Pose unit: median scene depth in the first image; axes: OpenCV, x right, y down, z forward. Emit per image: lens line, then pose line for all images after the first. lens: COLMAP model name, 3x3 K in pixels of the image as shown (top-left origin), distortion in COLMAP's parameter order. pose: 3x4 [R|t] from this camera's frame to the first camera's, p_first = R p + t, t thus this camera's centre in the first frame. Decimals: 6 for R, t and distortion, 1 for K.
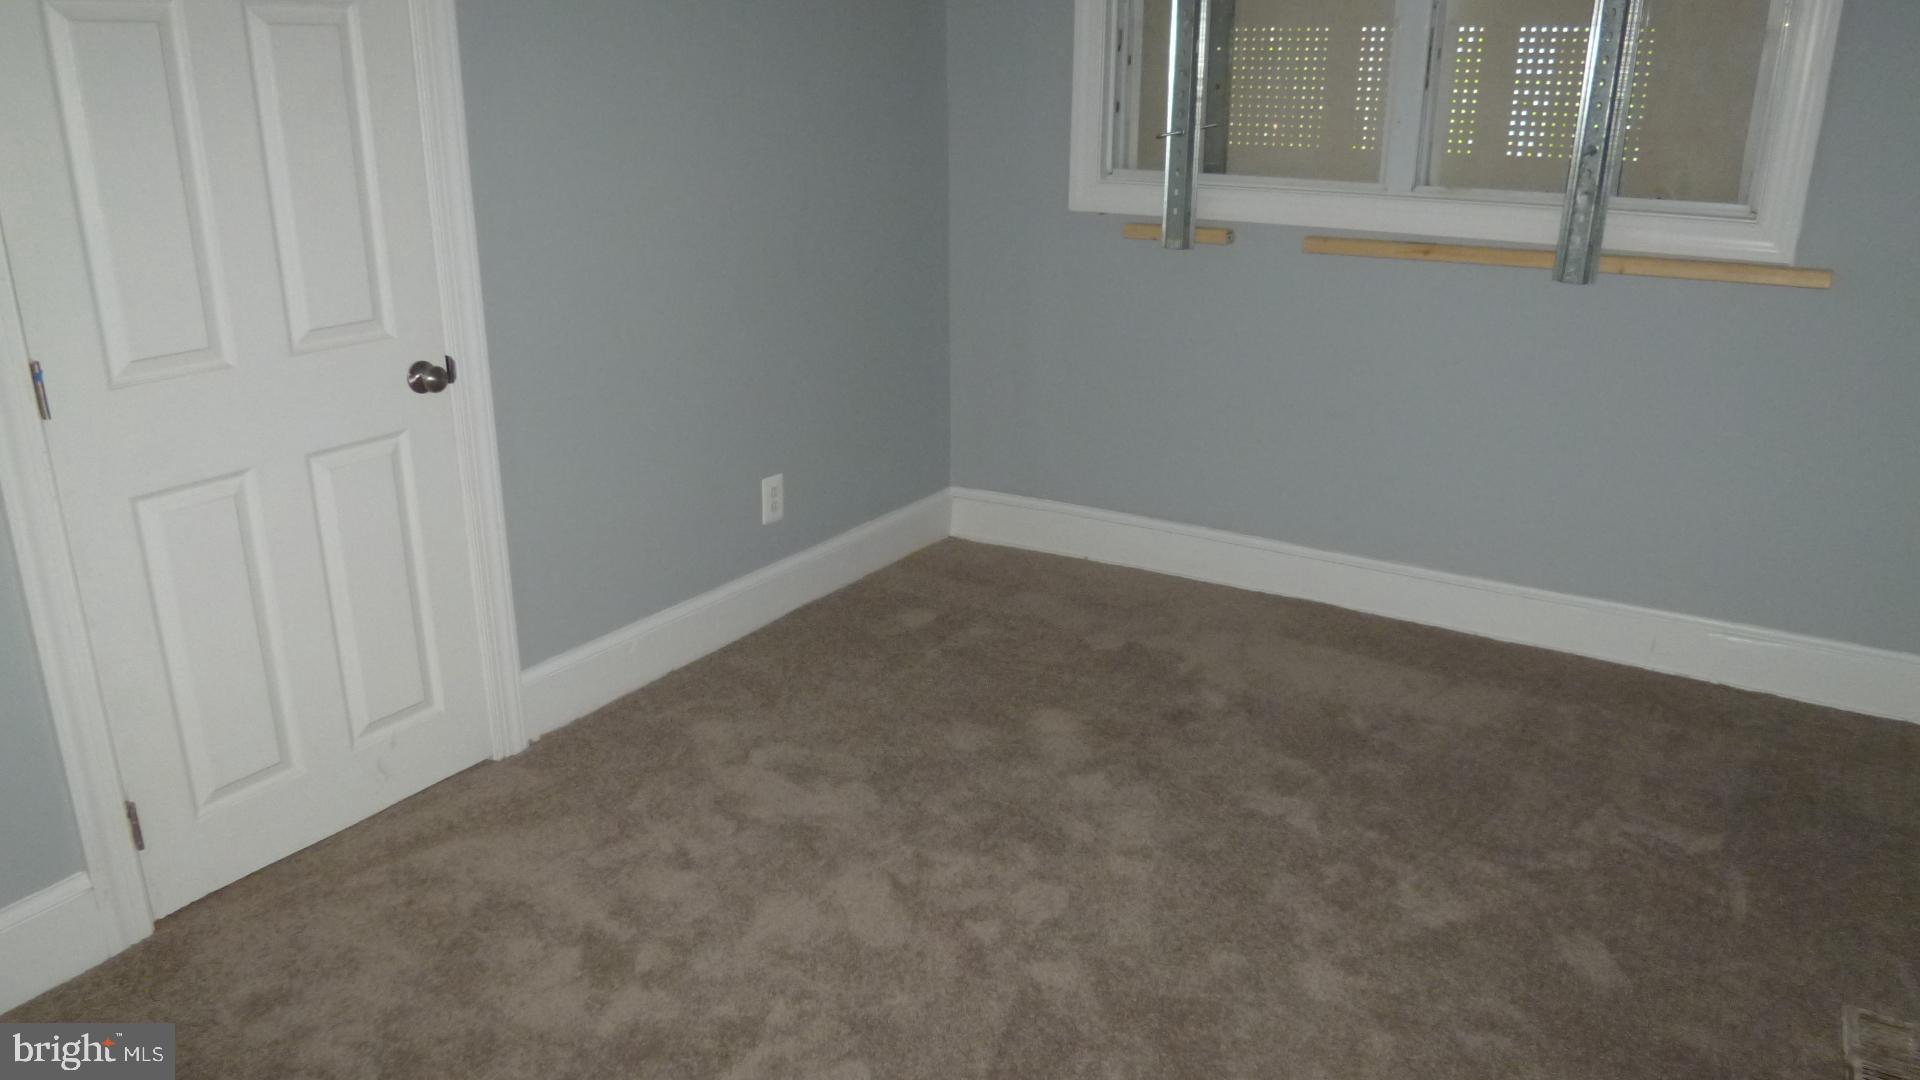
lens RADIAL K [[1360.4, 0, 948.5], [0, 1360.4, 574.0], [0, 0, 1]] dist [-0.055344, 0.007709]
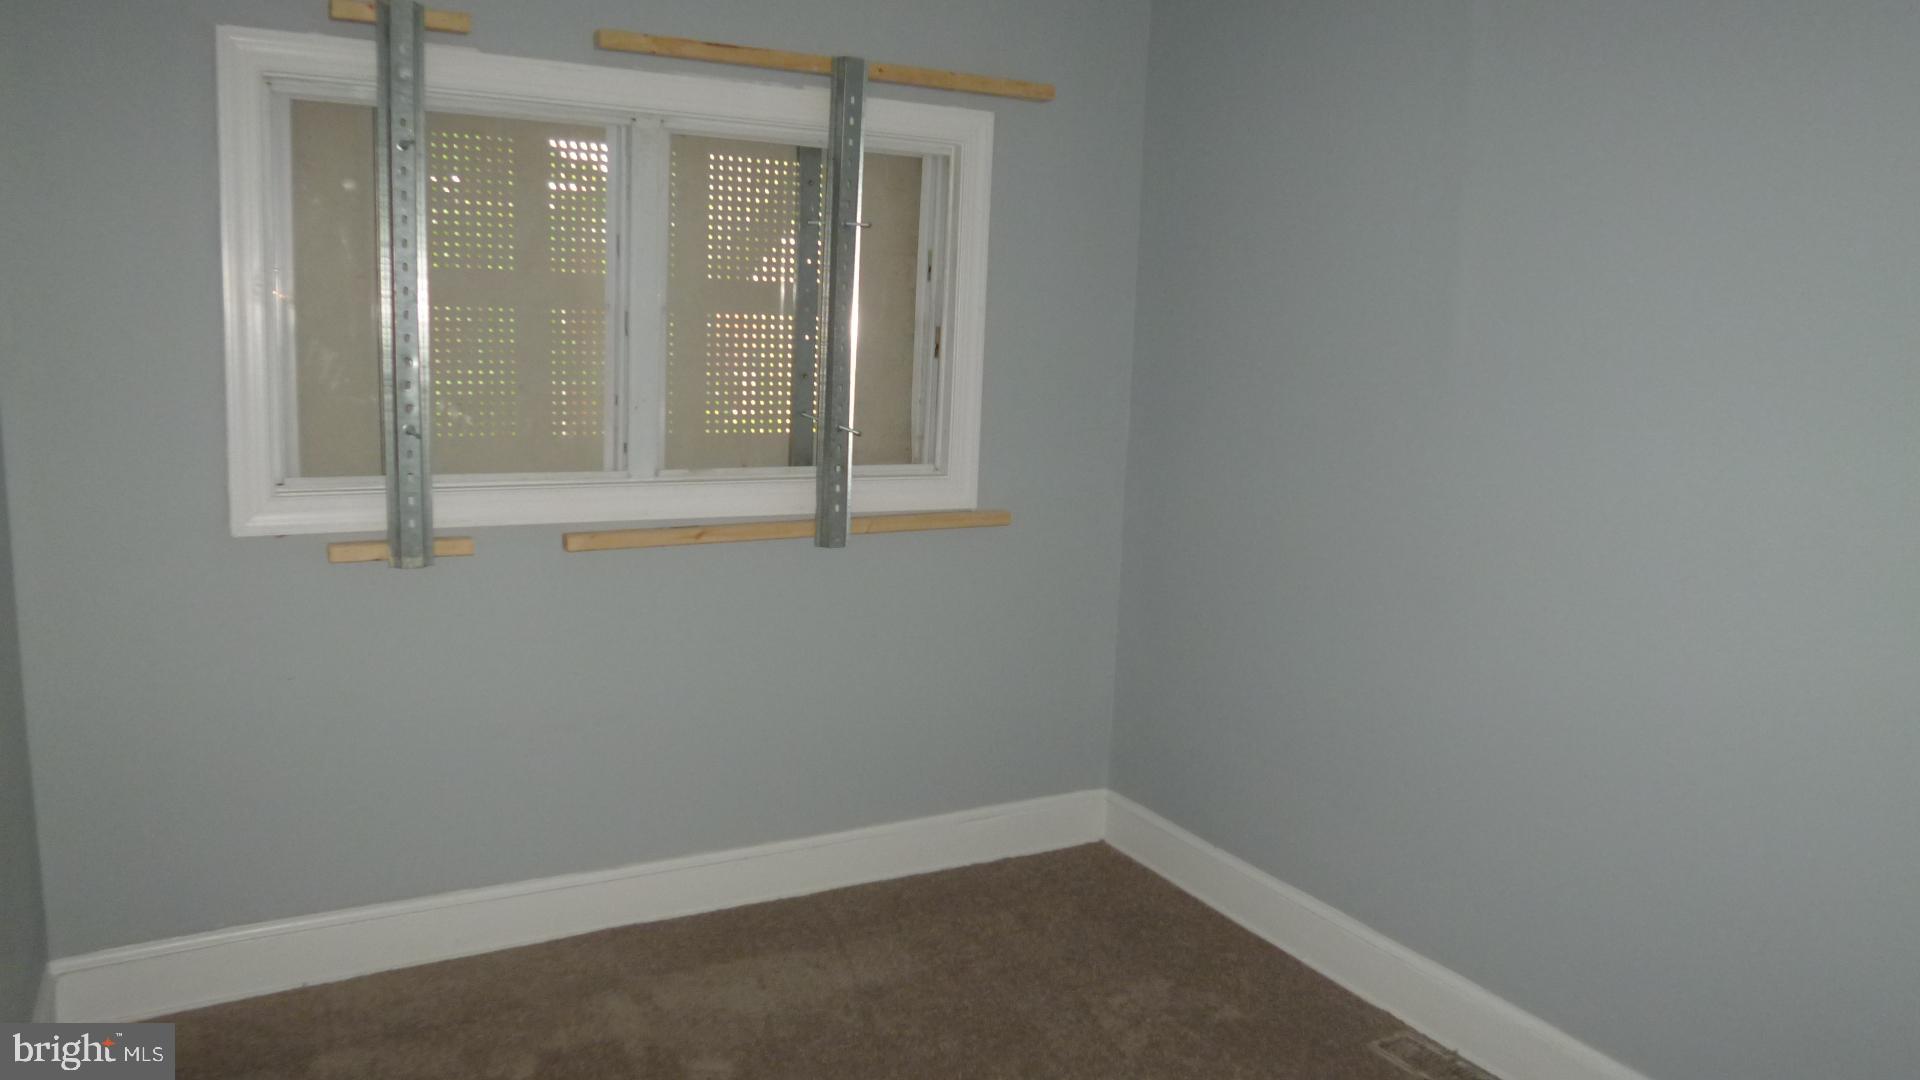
lens RADIAL K [[1360.4, 0, 948.5], [0, 1360.4, 574.0], [0, 0, 1]] dist [-0.055344, 0.007709]
pose [[0.511881, -0.122352, 0.850299, -0.382644], [0.292319, 0.955547, -0.038480, -0.117187], [-0.807792, 0.268255, 0.524892, 0.332776]]
